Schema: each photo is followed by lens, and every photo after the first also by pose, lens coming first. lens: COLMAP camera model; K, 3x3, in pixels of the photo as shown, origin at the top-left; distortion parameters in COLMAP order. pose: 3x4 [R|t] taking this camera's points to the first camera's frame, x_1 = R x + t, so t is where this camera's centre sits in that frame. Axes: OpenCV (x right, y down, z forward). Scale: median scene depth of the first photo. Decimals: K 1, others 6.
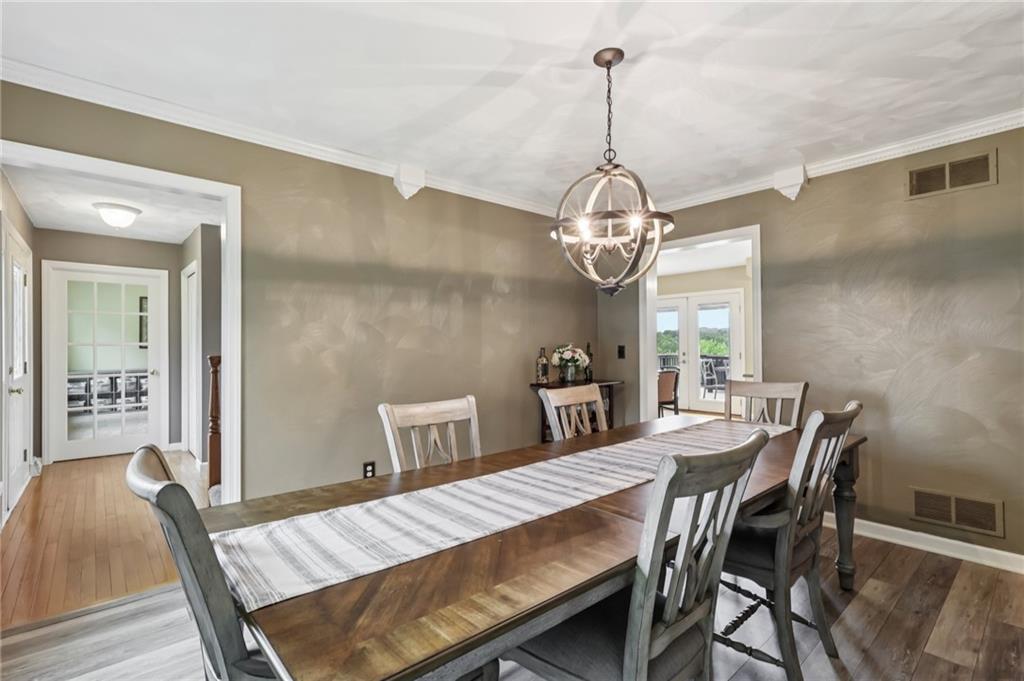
lens RADIAL K [[477.2, 0, 512.6], [0, 477.2, 349.5], [0, 0, 1]] dist [0.001487, -0.000678]
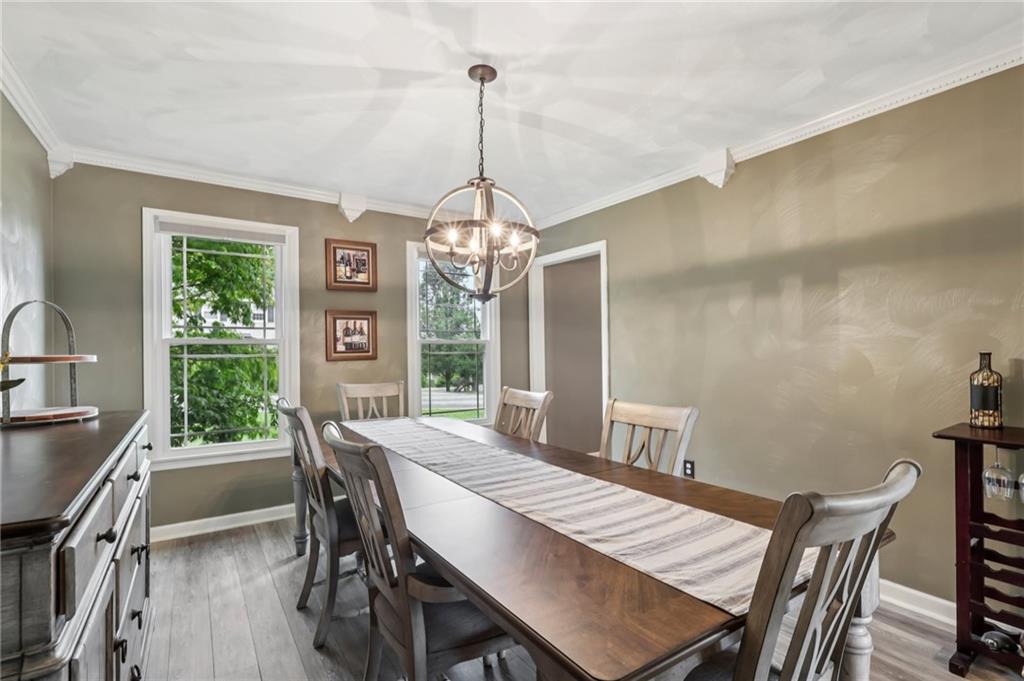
lens RADIAL K [[477.2, 0, 512.6], [0, 477.2, 349.5], [0, 0, 1]] dist [0.001487, -0.000678]
pose [[-0.129390, 0.005509, -0.991578, 0.778702], [0.005392, 0.999974, 0.004852, -0.011044], [0.991579, -0.004719, -0.129416, 0.760074]]
